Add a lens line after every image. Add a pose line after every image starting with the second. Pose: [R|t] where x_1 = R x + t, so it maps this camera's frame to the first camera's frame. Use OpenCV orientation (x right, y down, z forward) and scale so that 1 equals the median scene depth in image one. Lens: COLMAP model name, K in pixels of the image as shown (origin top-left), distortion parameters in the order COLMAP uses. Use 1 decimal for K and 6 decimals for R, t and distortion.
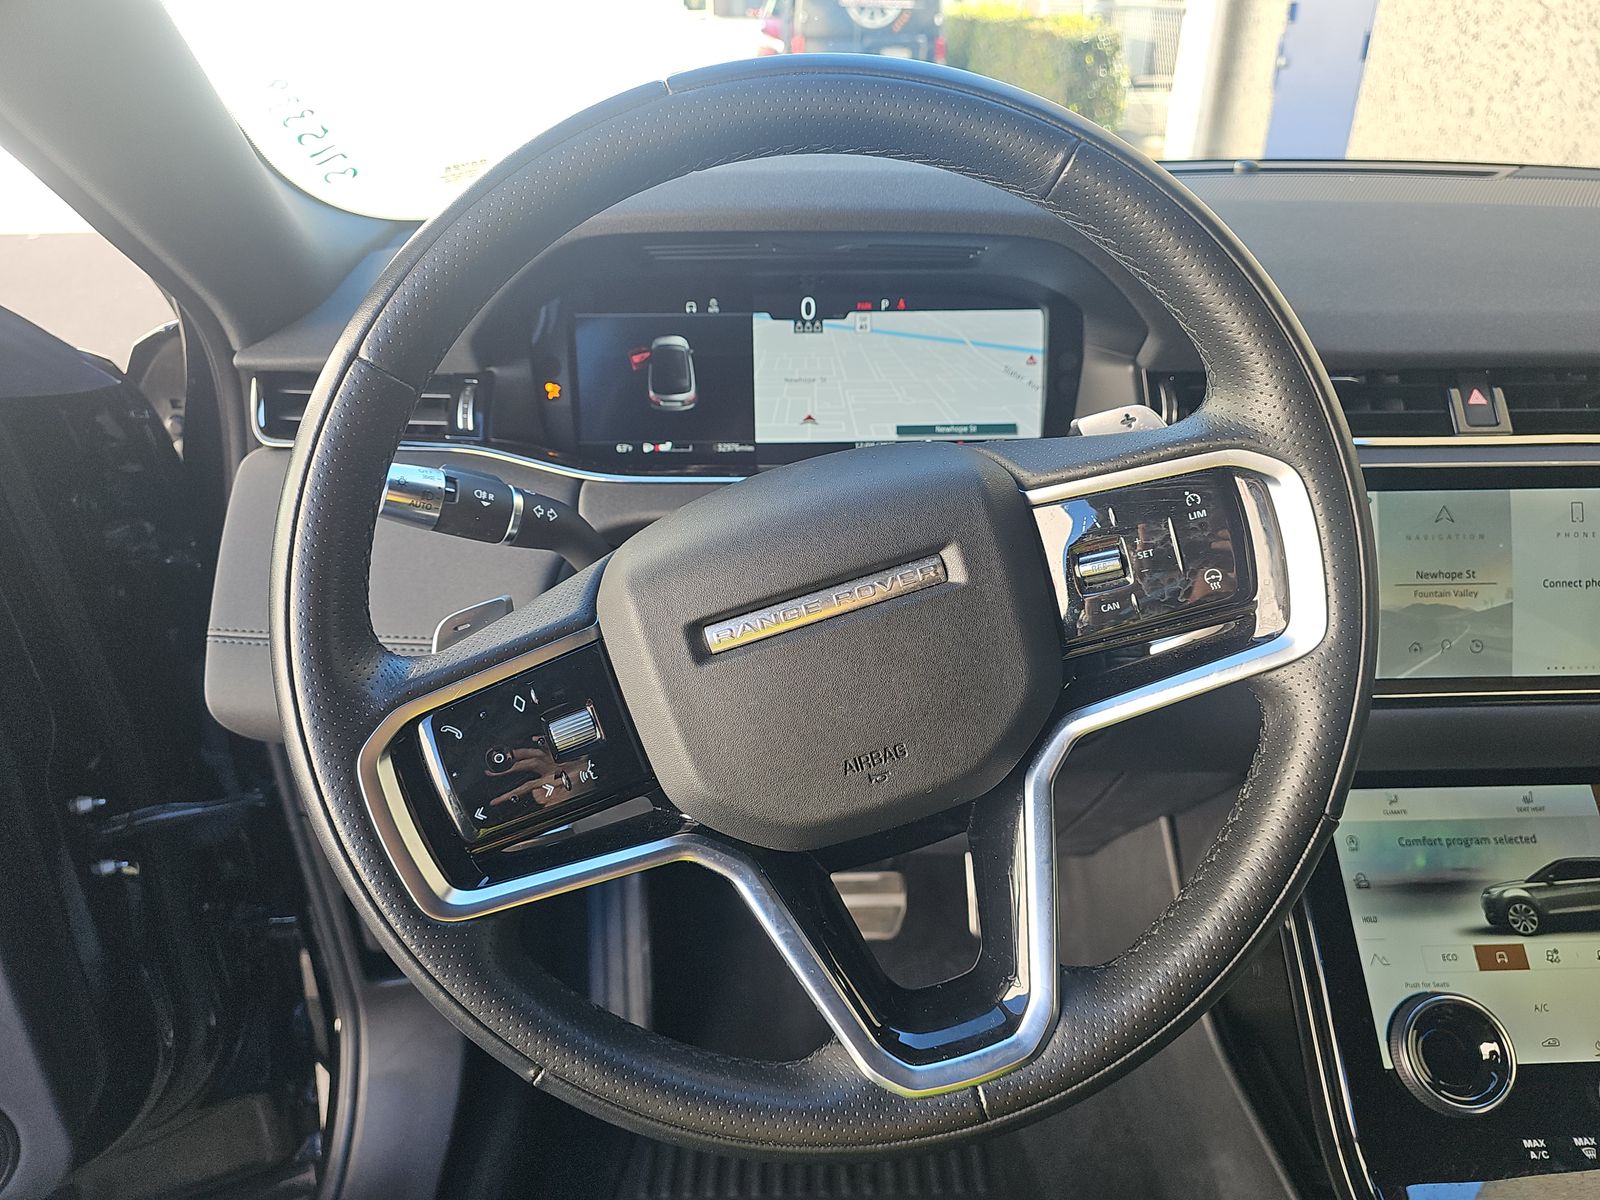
lens RADIAL K [[1049.7, 0, 816.7], [0, 1049.7, 597.0], [0, 0, 1]] dist [0.051024, -0.052169]
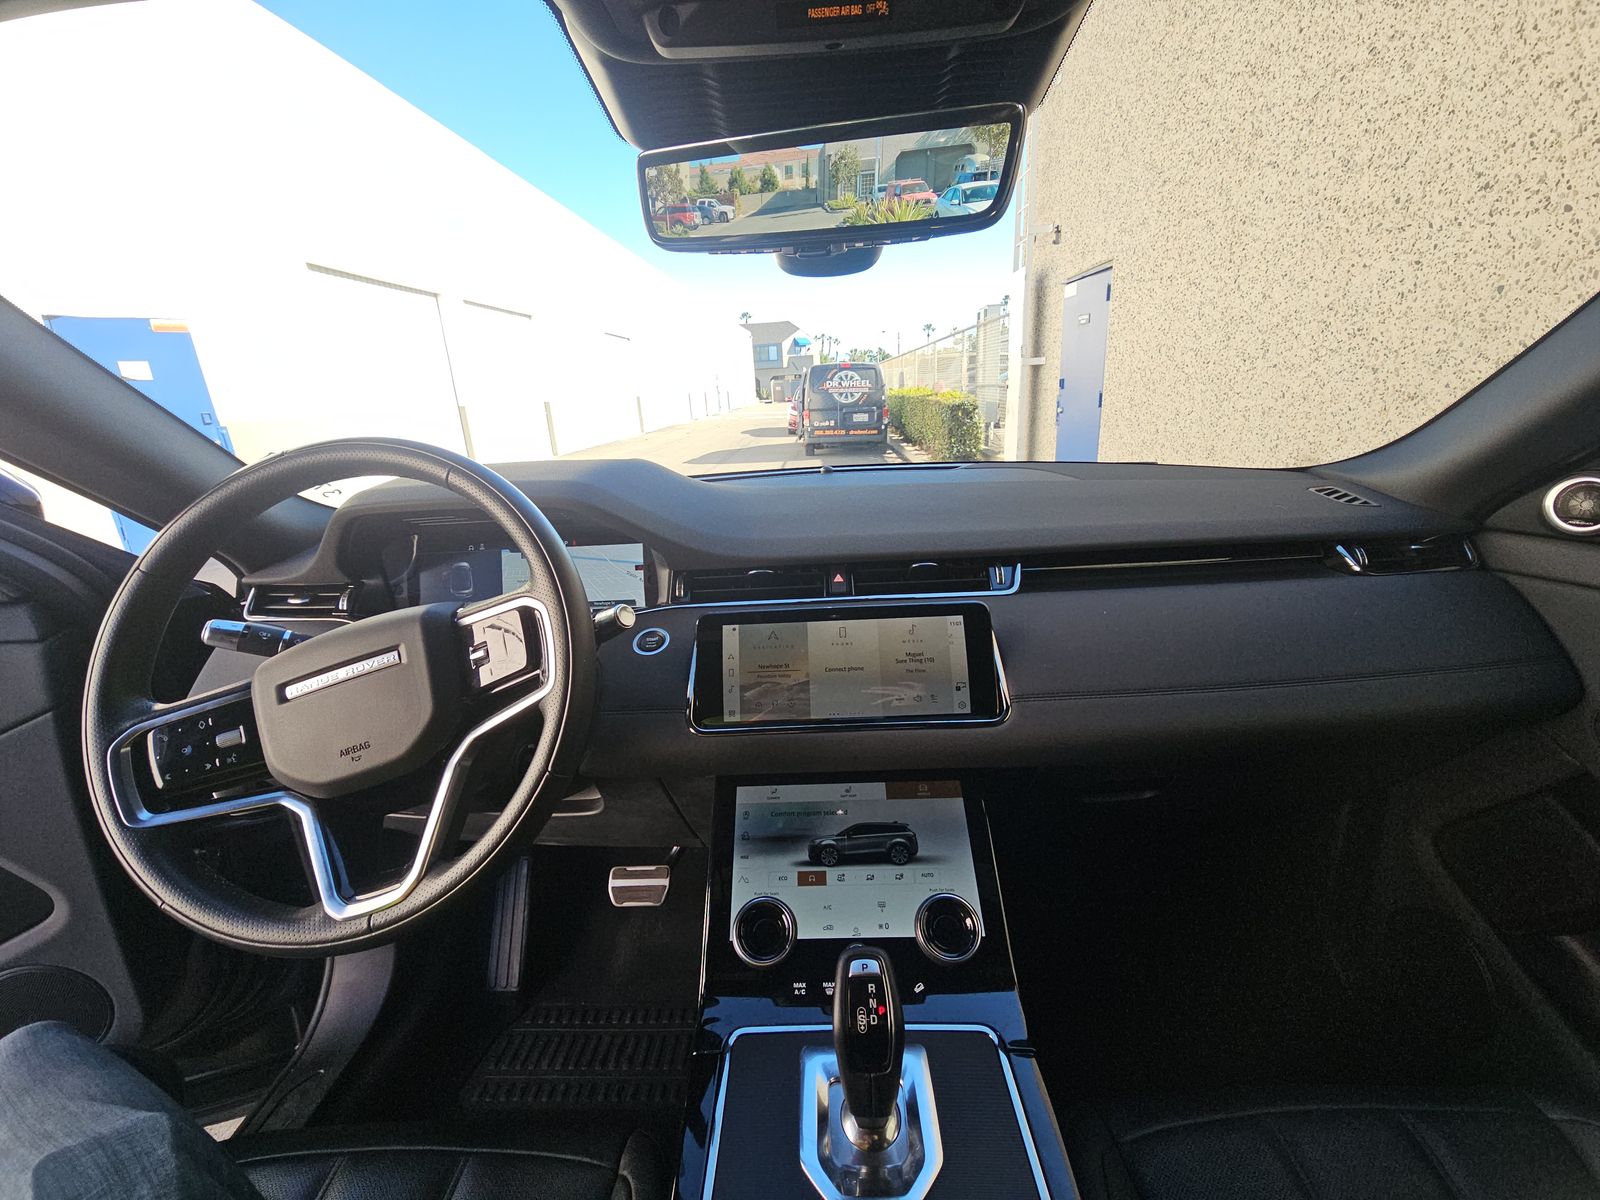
lens RADIAL K [[643.1, 0, 806.4], [0, 643.1, 599.6], [0, 0, 1]] dist [0.015916, -0.014077]
pose [[0.997013, -0.031078, -0.070700, 0.698679], [0.016501, 0.980040, -0.198114, 0.088520], [0.075446, 0.196355, 0.977626, -0.157082]]
